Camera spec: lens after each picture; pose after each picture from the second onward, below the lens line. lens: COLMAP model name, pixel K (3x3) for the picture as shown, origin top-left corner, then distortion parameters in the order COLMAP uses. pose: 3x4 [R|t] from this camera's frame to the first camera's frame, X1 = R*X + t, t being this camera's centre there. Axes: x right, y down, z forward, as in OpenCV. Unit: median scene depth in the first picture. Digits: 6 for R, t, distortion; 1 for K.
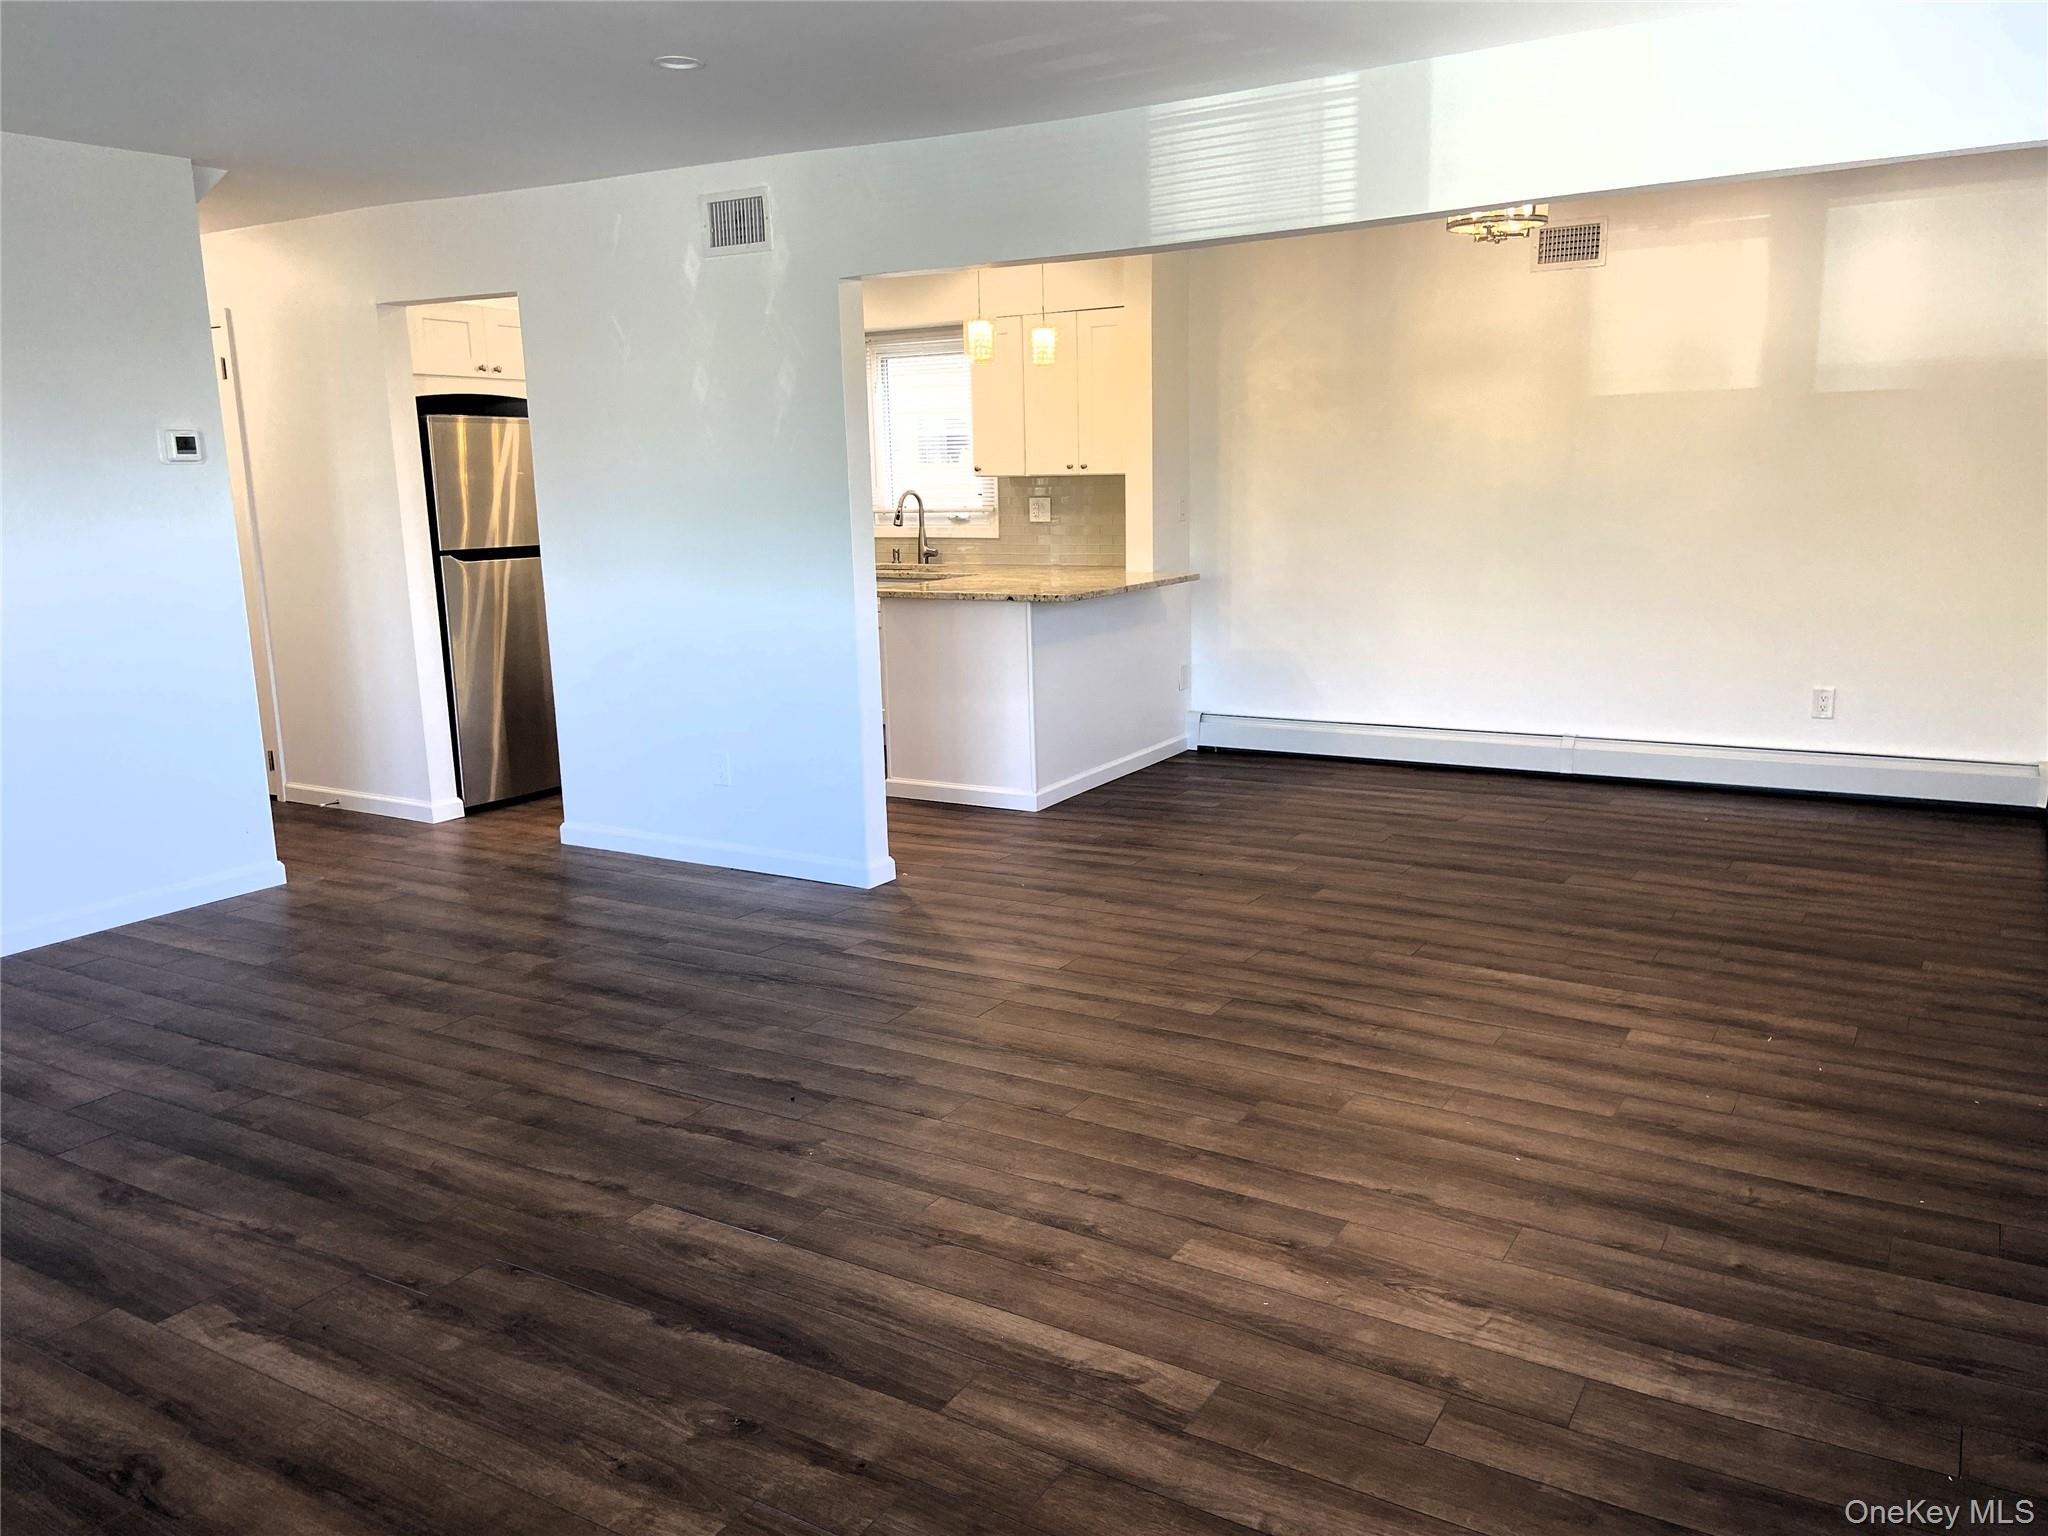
lens RADIAL K [[1545.3, 0, 1024.0], [0, 1545.3, 768.0], [0, 0, 1]] dist [0.130798, -0.161911]
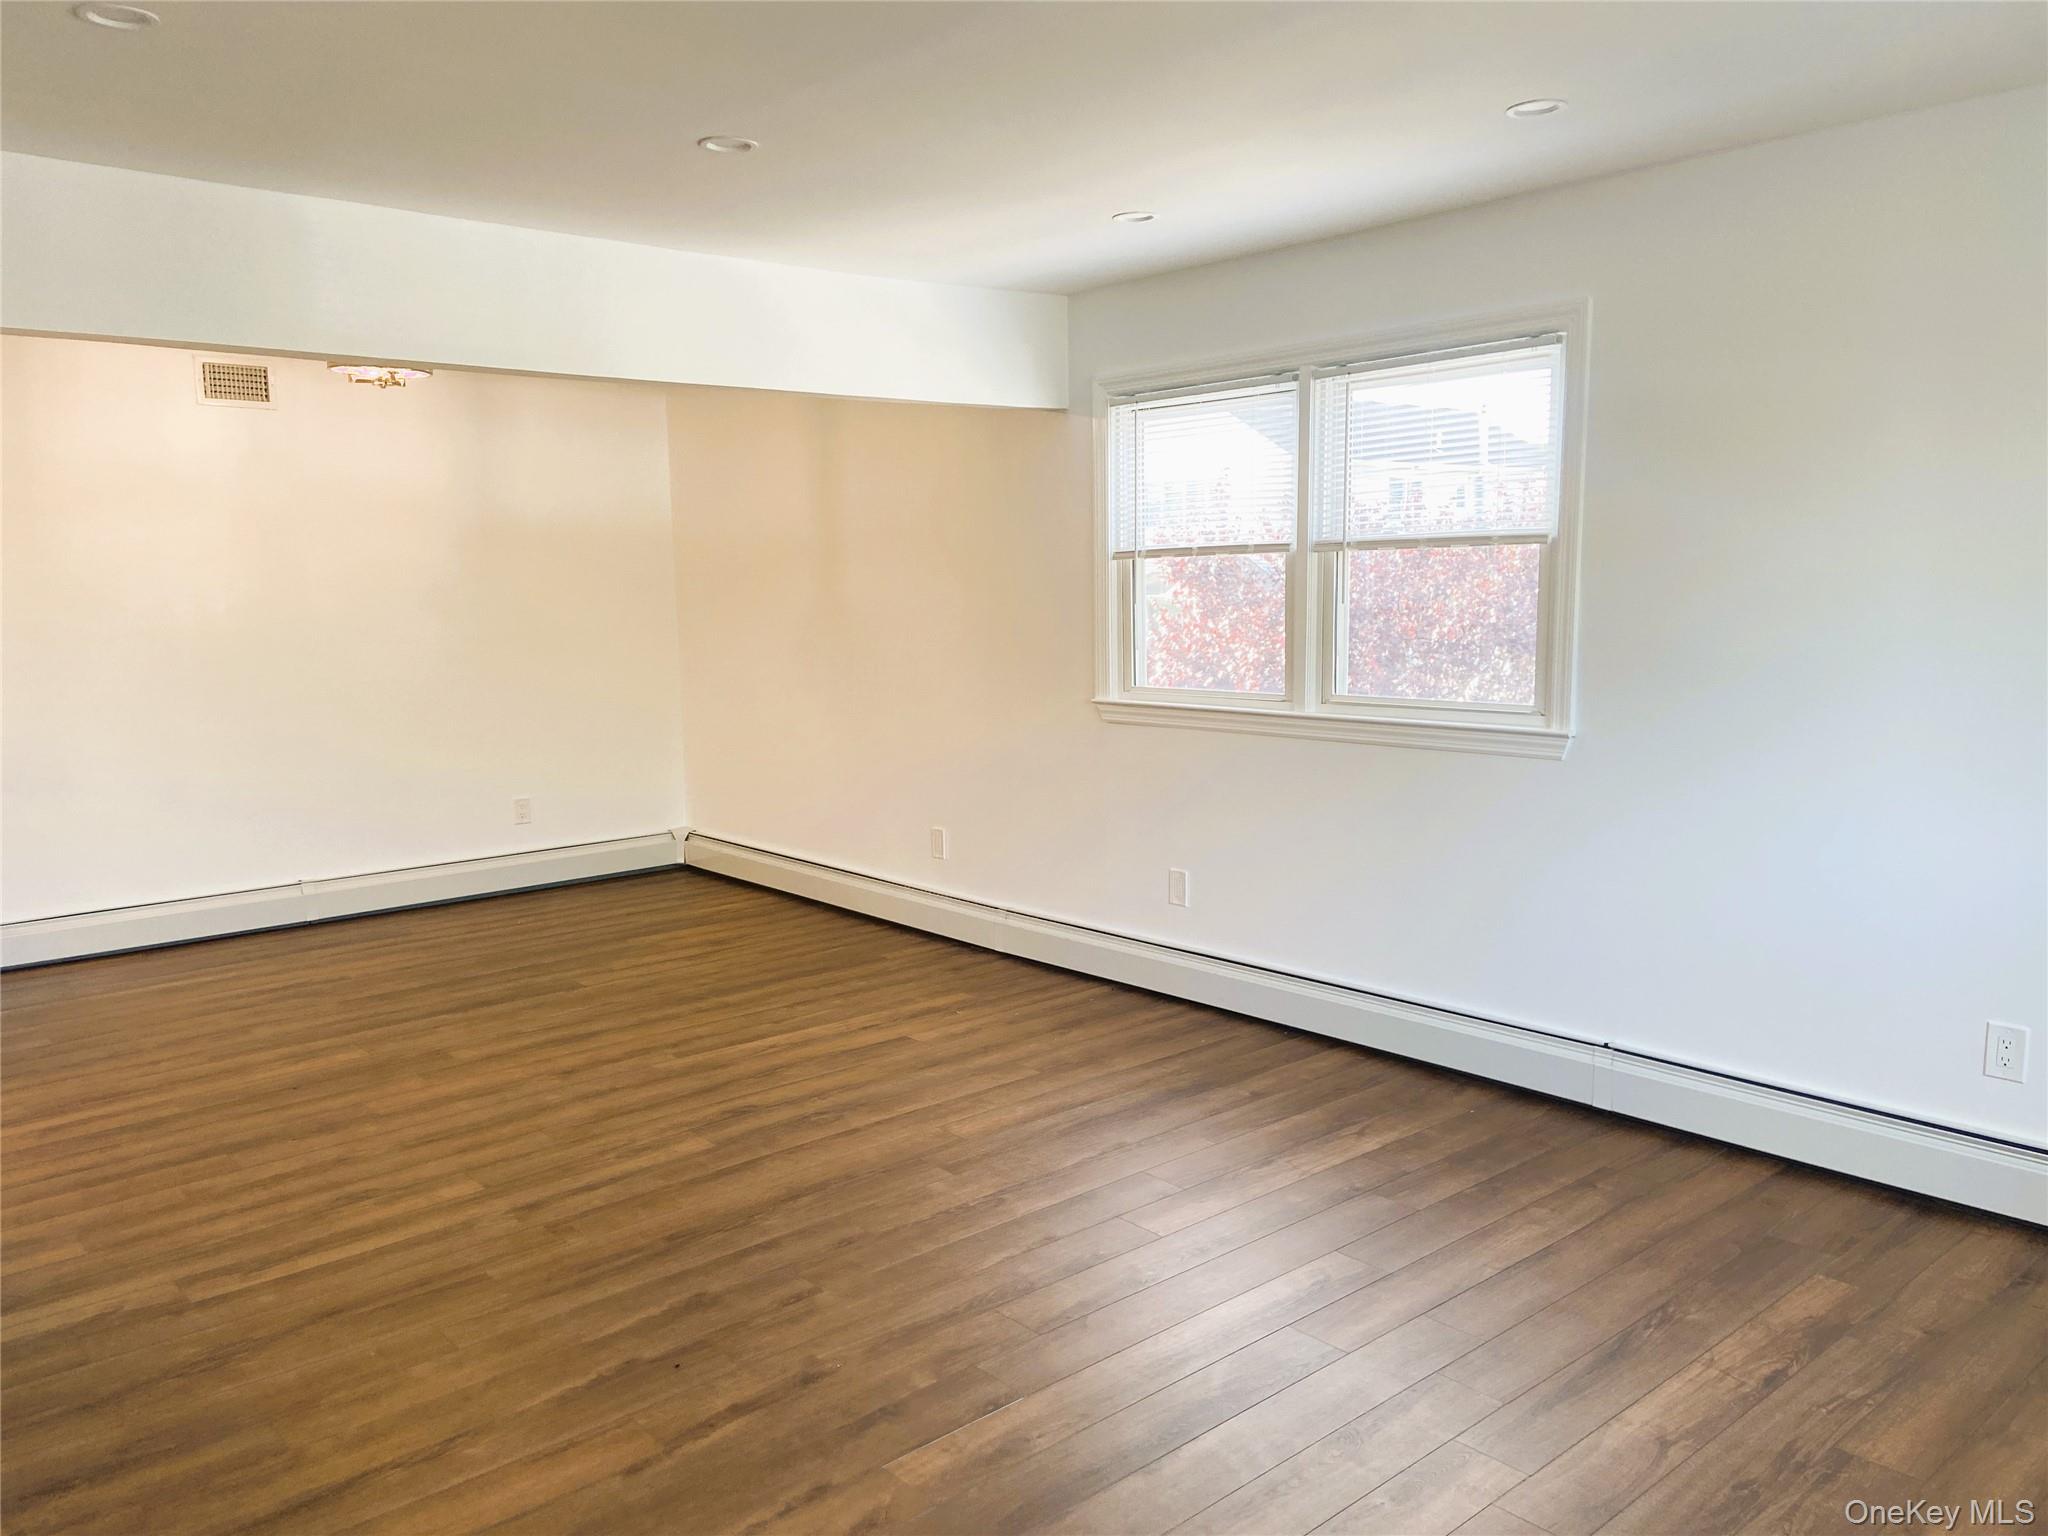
lens RADIAL K [[1545.3, 0, 1024.0], [0, 1545.3, 768.0], [0, 0, 1]] dist [0.130798, -0.161911]
pose [[0.294891, -0.100612, 0.950219, -0.602628], [0.187277, 0.981240, 0.045777, -0.070173], [-0.936999, 0.164455, 0.308201, 0.373483]]
